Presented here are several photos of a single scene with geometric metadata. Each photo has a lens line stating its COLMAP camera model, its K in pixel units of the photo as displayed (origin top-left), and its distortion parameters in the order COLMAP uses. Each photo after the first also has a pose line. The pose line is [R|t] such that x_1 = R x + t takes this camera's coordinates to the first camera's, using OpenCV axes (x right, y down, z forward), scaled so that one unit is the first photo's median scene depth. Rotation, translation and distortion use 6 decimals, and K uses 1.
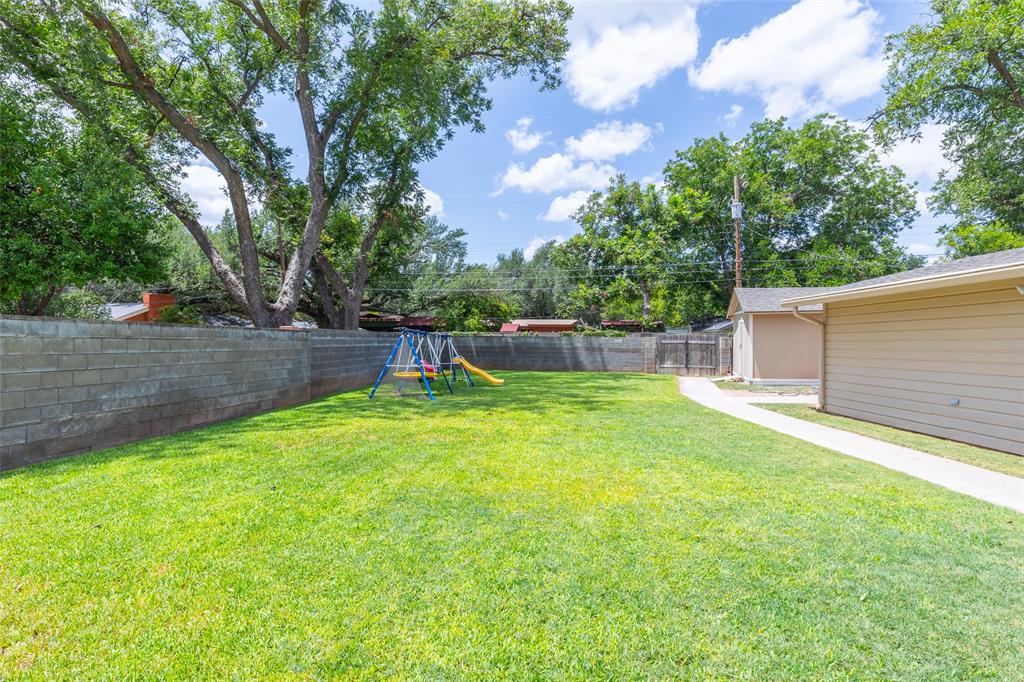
lens RADIAL K [[558.5, 0, 512.1], [0, 558.5, 348.3], [0, 0, 1]] dist [-0.000279, -0.000731]
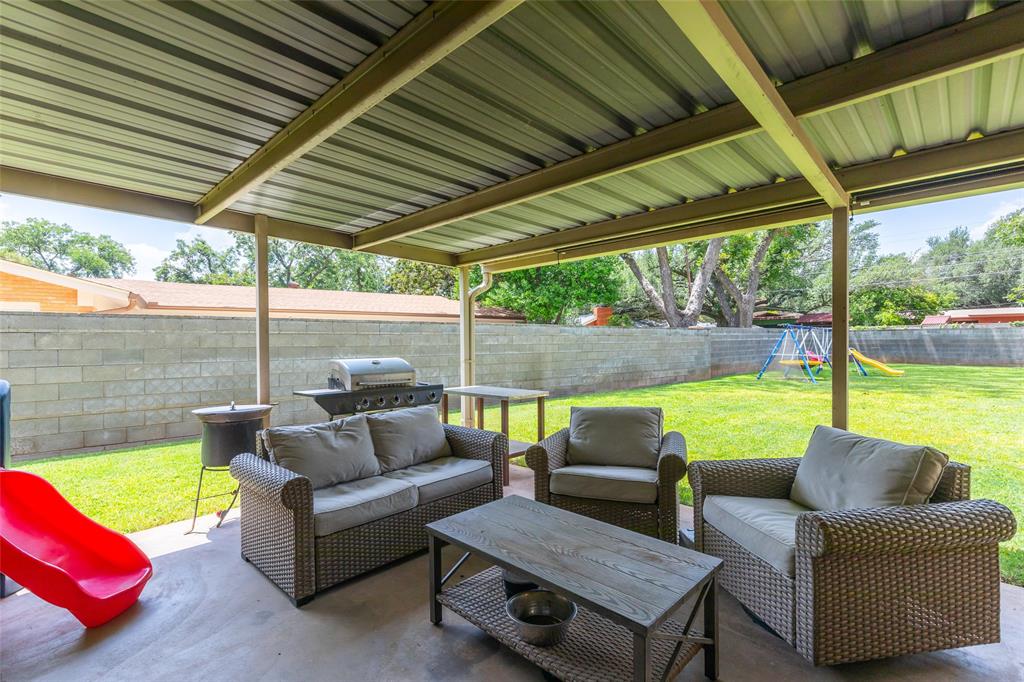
lens RADIAL K [[464.7, 0, 511.9], [0, 464.7, 345.7], [0, 0, 1]] dist [0.011427, 0.000346]
pose [[0.729701, -0.005894, -0.683741, 0.046648], [0.006781, 0.999976, -0.001383, 0.005794], [0.683732, -0.003627, 0.729724, -0.121571]]
